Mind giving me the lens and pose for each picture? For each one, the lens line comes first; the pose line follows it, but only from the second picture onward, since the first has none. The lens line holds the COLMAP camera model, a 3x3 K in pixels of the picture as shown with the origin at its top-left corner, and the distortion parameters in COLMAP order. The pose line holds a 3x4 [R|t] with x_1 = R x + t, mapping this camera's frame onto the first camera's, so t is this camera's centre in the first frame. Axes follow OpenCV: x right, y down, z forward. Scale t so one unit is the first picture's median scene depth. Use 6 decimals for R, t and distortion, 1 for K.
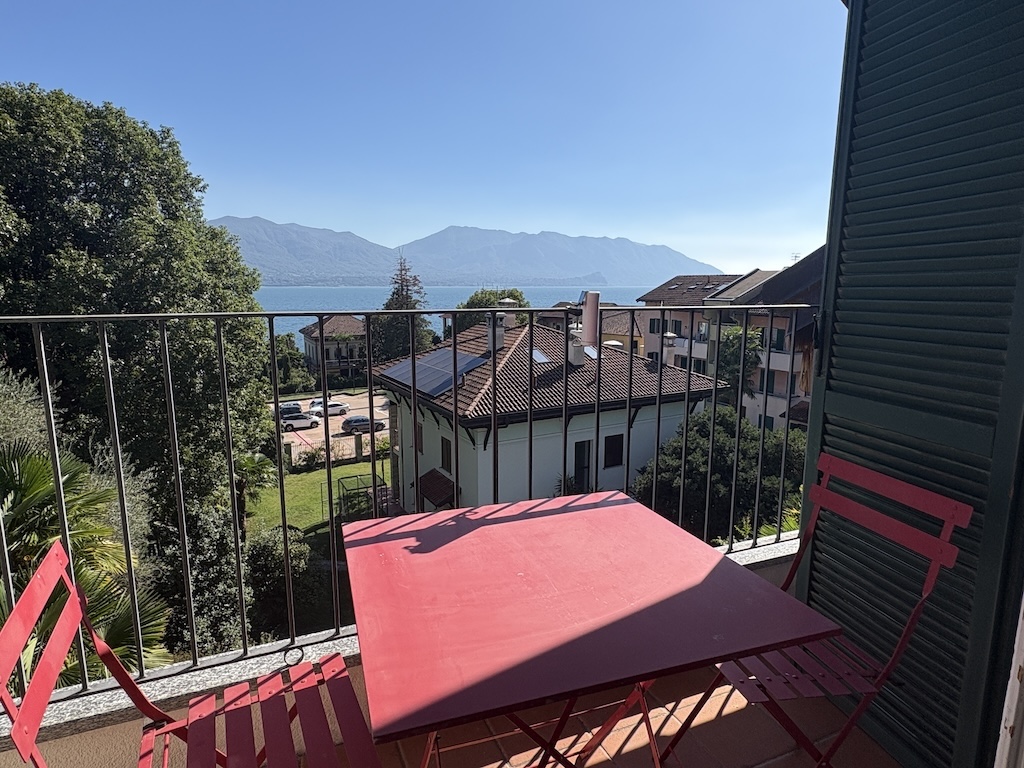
lens RADIAL K [[592.1, 0, 519.1], [0, 592.1, 385.0], [0, 0, 1]] dist [-0.000837, 0.005035]
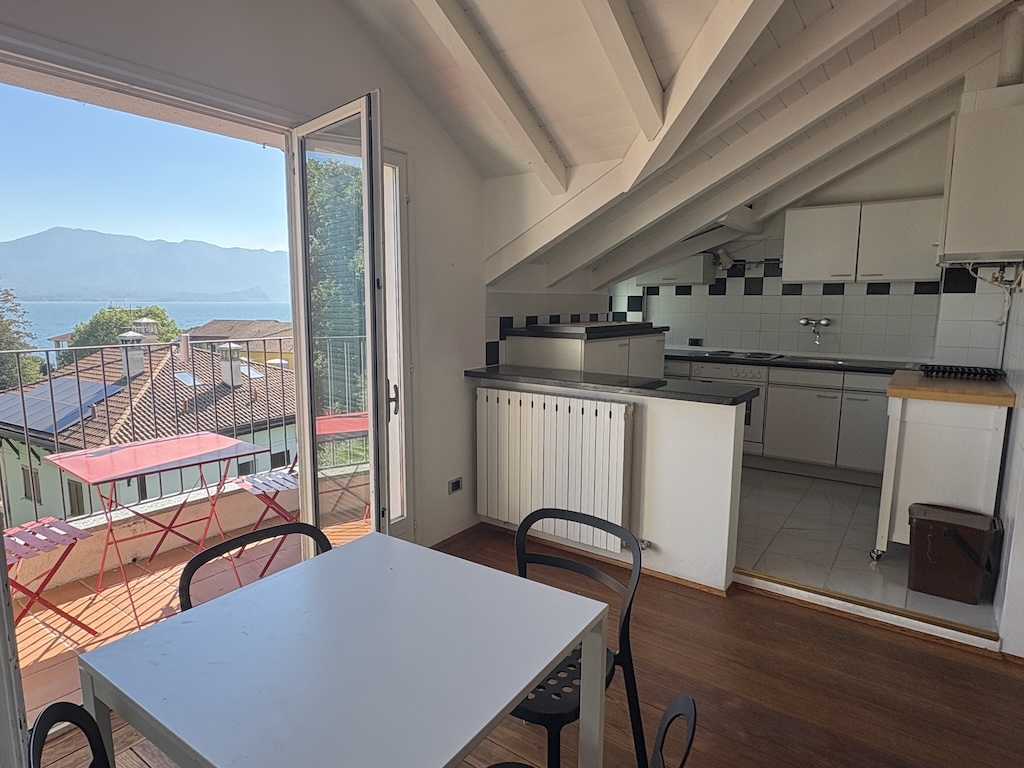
lens RADIAL K [[592.1, 0, 514.1], [0, 592.1, 386.4], [0, 0, 1]] dist [-0.000837, 0.005035]
pose [[0.860839, -0.071980, 0.503760, 0.003758], [0.083440, 0.996513, -0.000198, 0.007200], [-0.501989, 0.042205, 0.863843, -0.084479]]
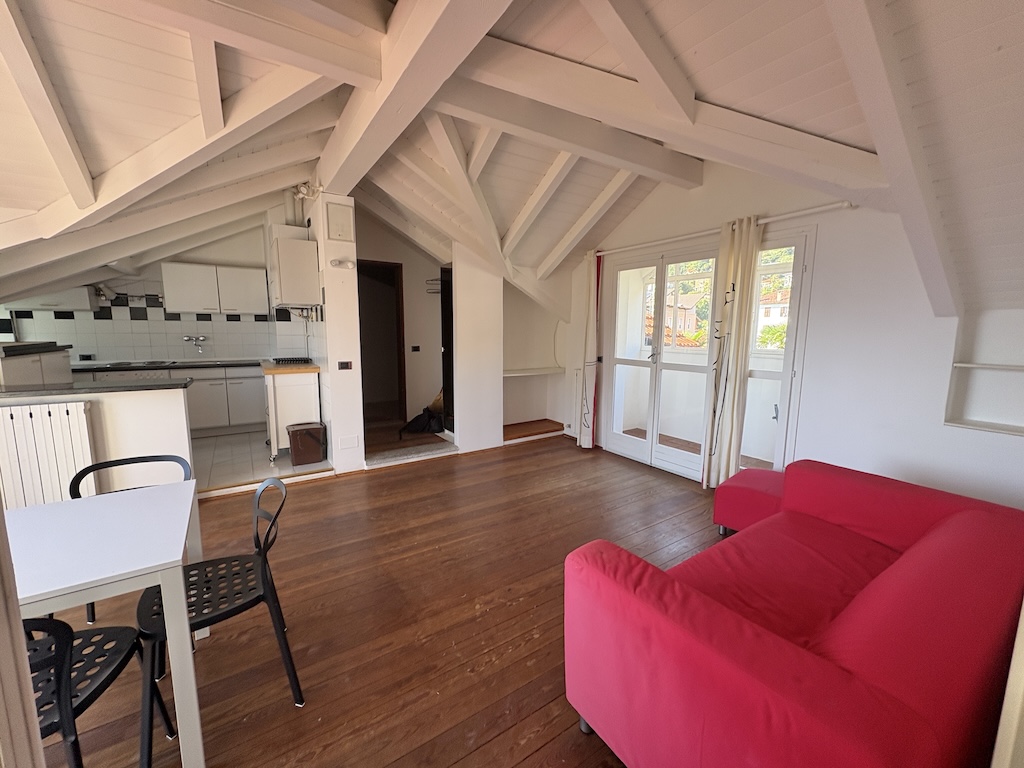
lens RADIAL K [[416.3, 0, 516.1], [0, 416.3, 384.9], [0, 0, 1]] dist [0.000815, -0.000531]
pose [[-0.170419, -0.135706, 0.975982, -0.046746], [0.156364, 0.974197, 0.162761, 0.008211], [-0.972886, 0.180346, -0.144802, -0.089663]]
